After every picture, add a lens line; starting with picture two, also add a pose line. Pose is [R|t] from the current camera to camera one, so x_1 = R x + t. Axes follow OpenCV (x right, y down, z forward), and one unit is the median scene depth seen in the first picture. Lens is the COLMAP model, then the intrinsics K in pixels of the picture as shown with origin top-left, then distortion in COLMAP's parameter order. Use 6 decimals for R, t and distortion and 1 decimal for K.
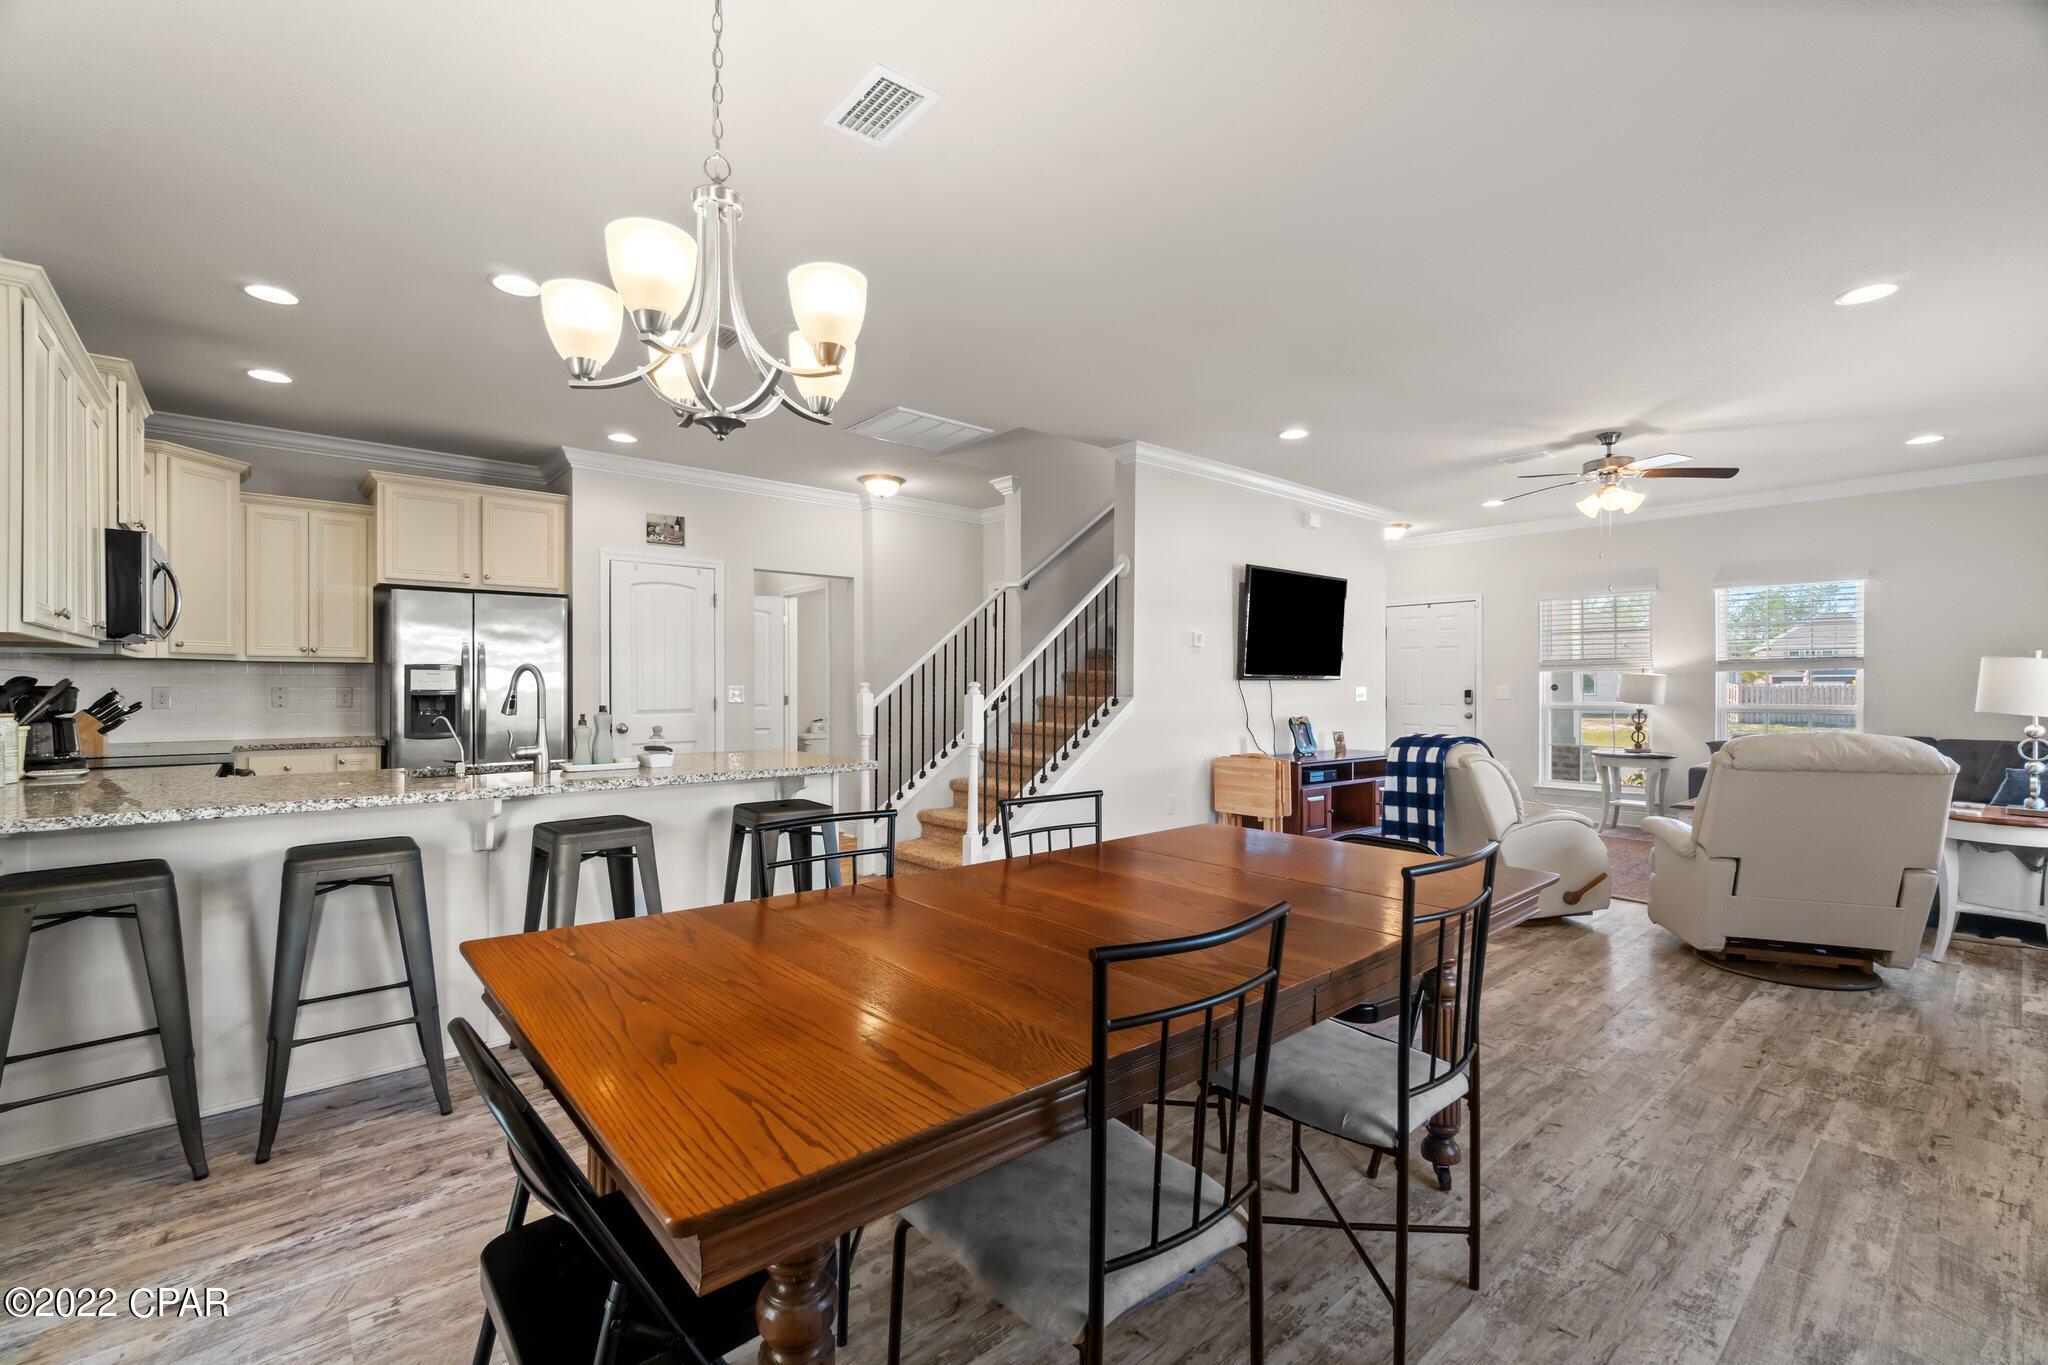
lens RADIAL K [[897.6, 0, 1016.9], [0, 897.6, 686.7], [0, 0, 1]] dist [0.000865, 0.000278]
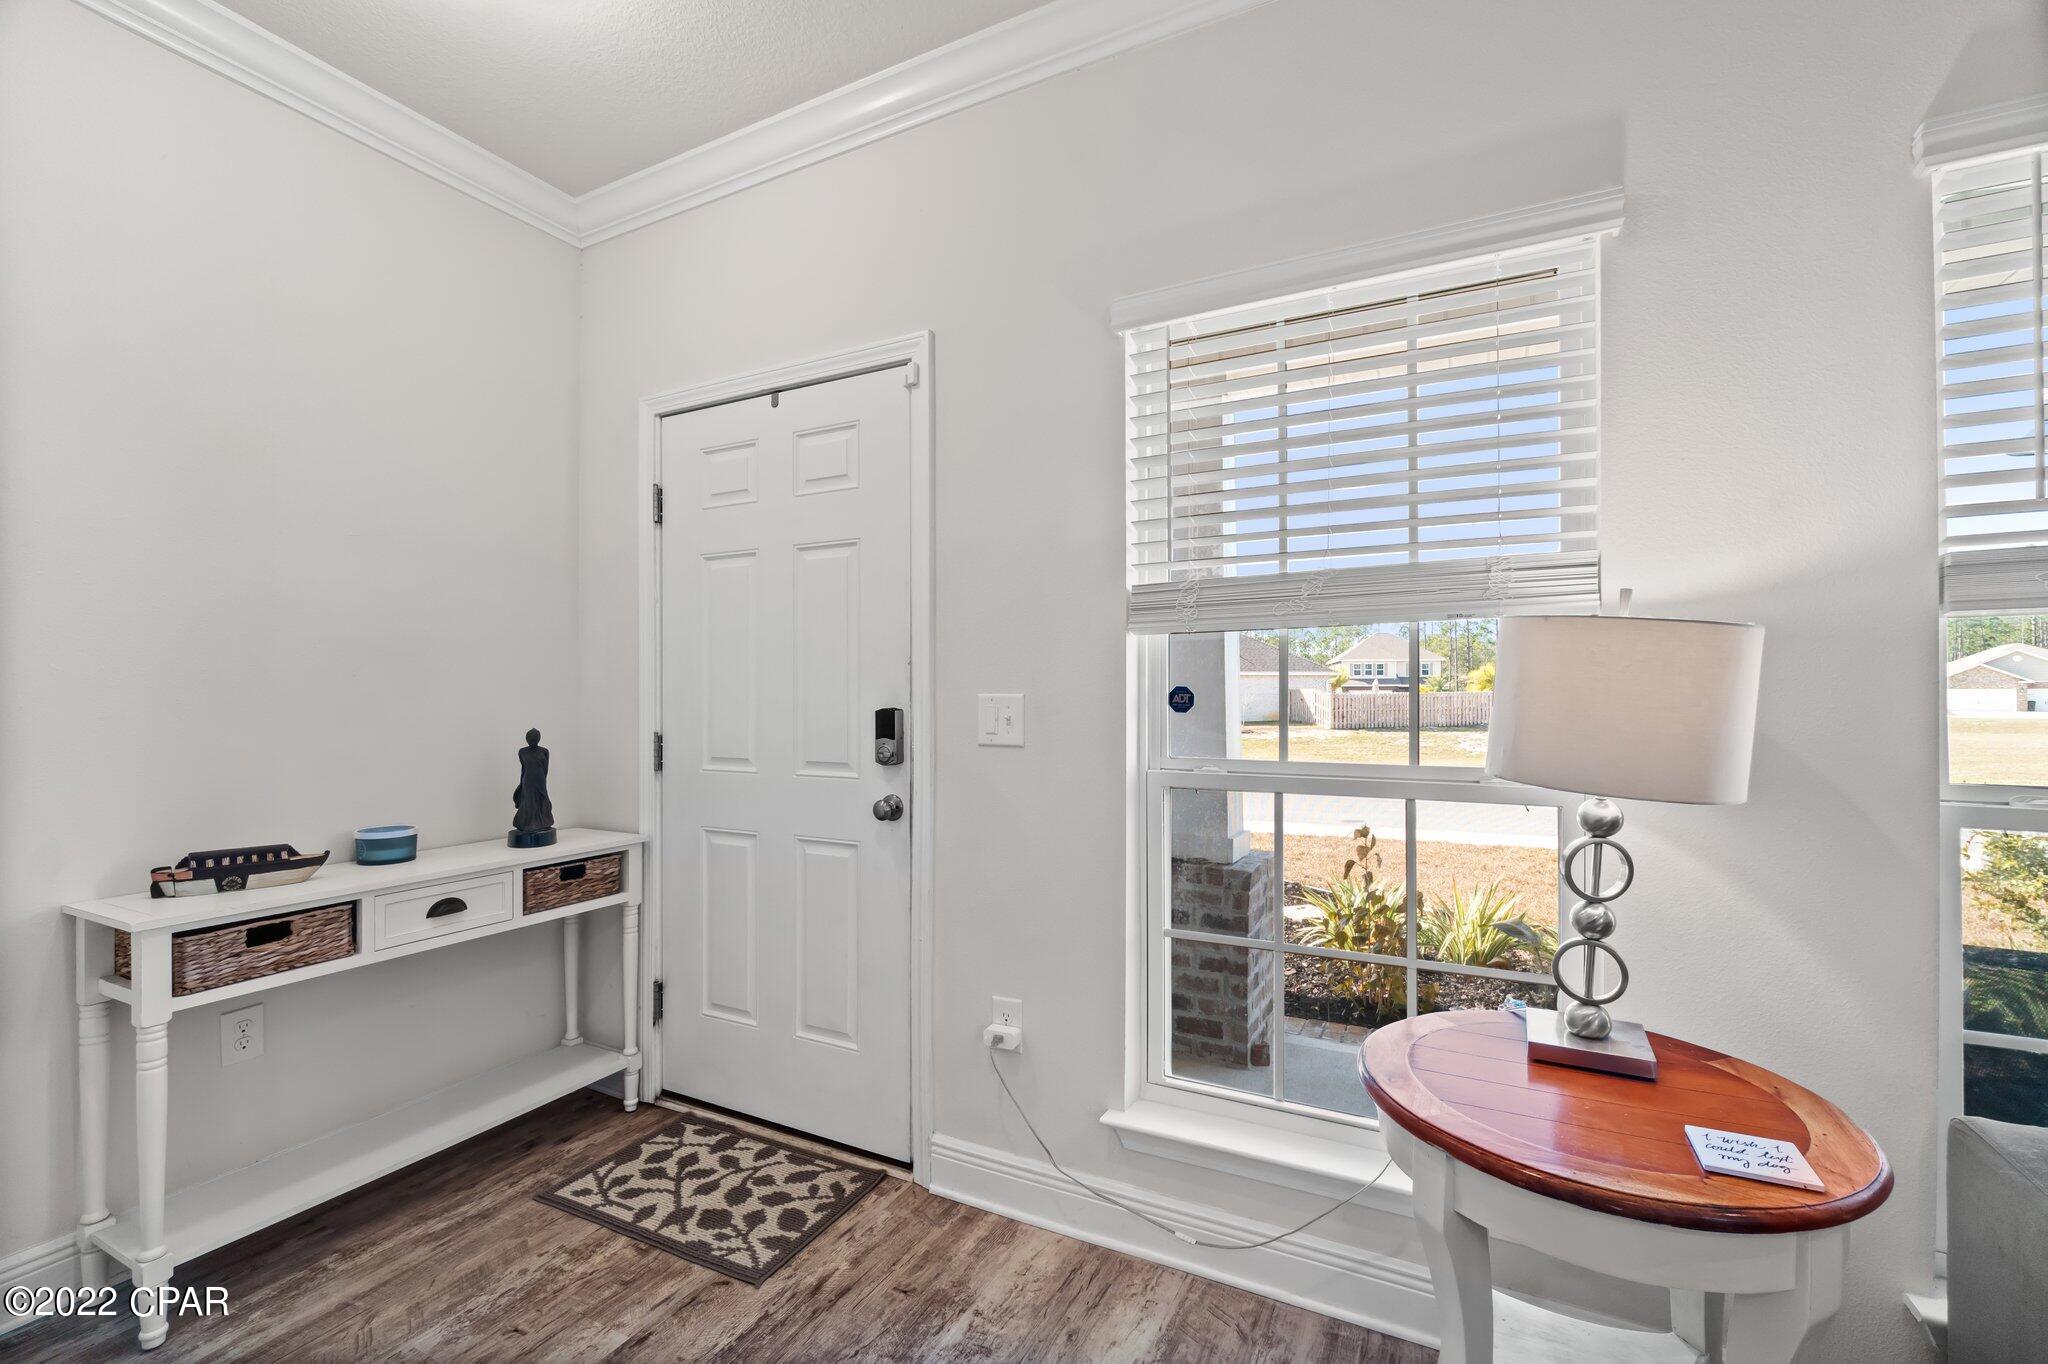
lens RADIAL K [[897.6, 0, 1011.7], [0, 897.6, 688.4], [0, 0, 1]] dist [0.000865, 0.000278]
pose [[0.925473, -0.003211, 0.378801, 0.441472], [0.002486, 0.999994, 0.002402, -0.002622], [-0.378806, -0.001281, 0.925475, 0.752693]]
